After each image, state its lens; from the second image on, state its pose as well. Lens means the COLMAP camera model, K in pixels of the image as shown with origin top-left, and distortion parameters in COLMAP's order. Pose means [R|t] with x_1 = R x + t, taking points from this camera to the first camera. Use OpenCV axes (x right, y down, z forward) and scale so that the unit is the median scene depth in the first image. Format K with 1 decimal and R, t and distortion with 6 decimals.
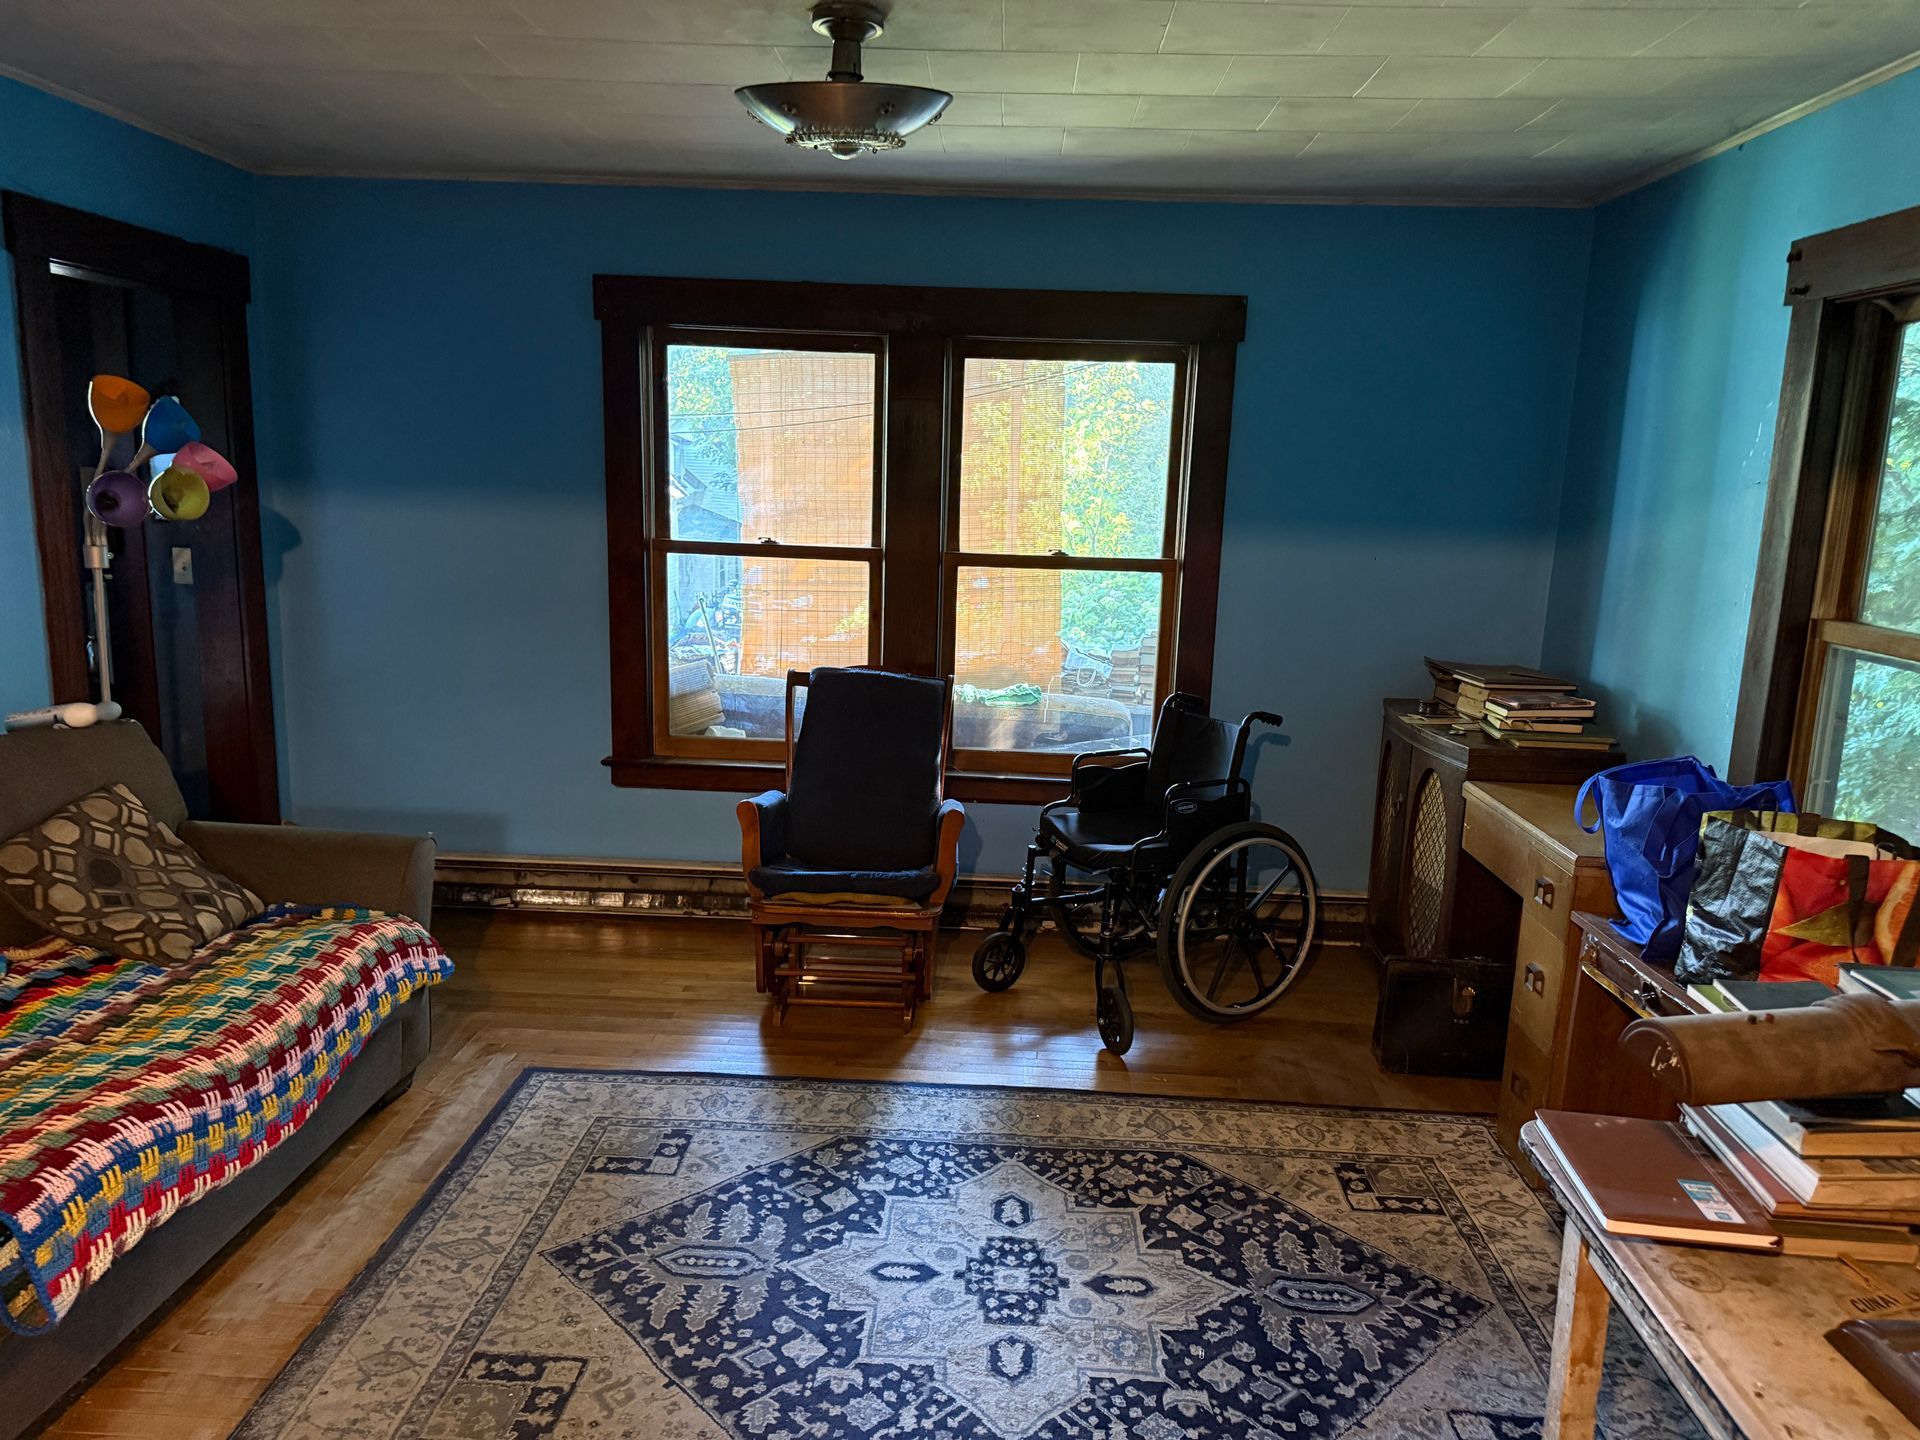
lens RADIAL K [[1368.9, 0, 963.0], [0, 1368.9, 735.2], [0, 0, 1]] dist [0.047383, -0.061294]
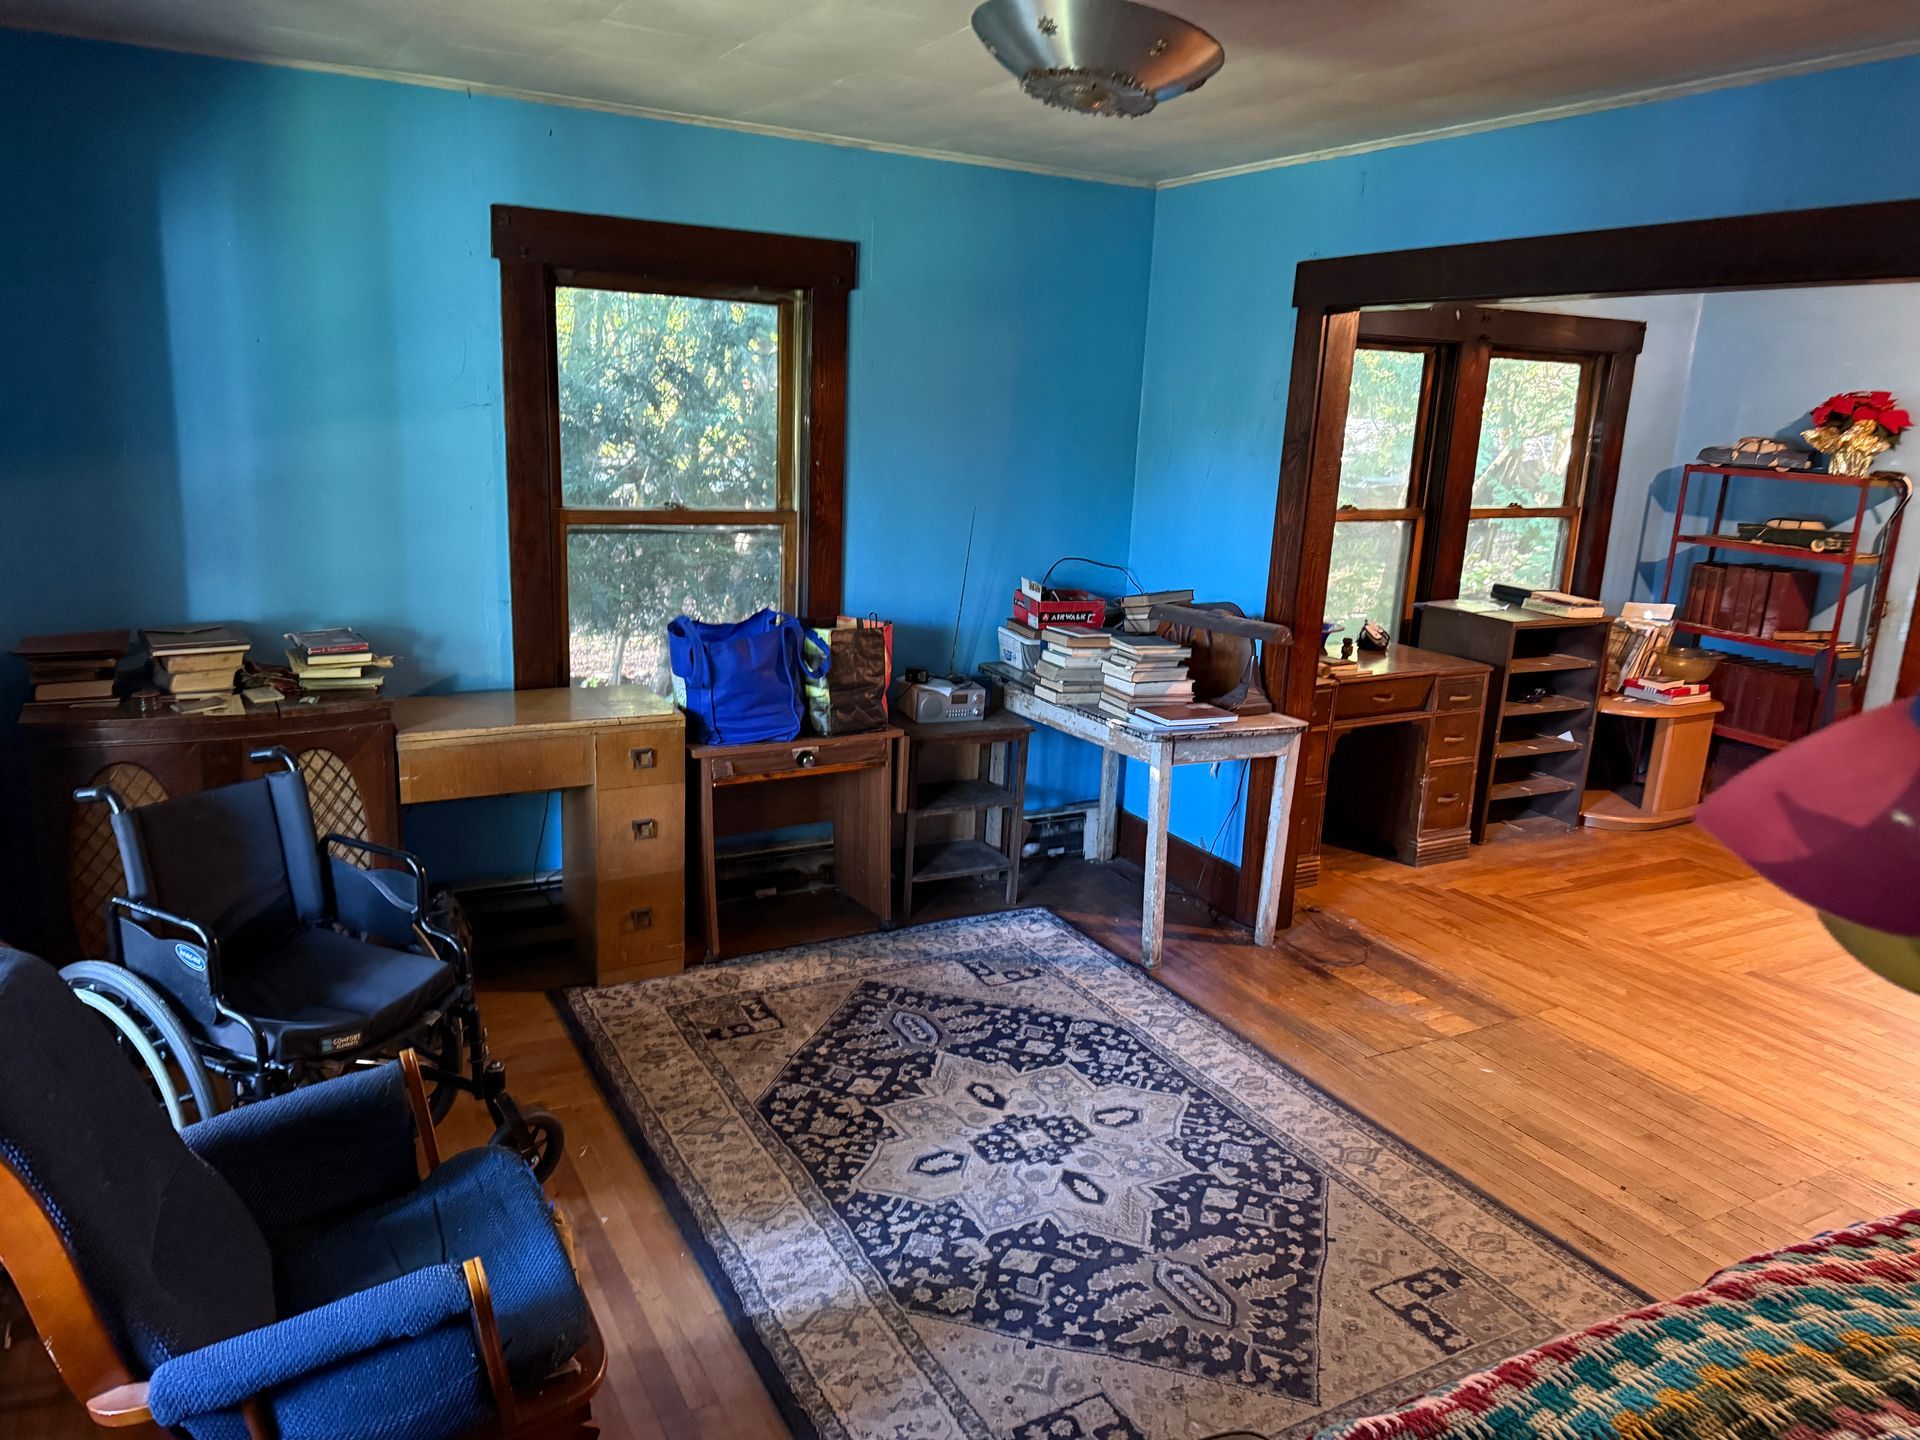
lens RADIAL K [[1358.2, 0, 960.0], [0, 1358.2, 720.0], [0, 0, 1]] dist [0.055172, -0.075814]
pose [[-0.514370, -0.260843, 0.816936, -0.765630], [0.105938, 0.925995, 0.362367, -0.354256], [-0.851000, 0.272936, -0.448671, 1.427553]]
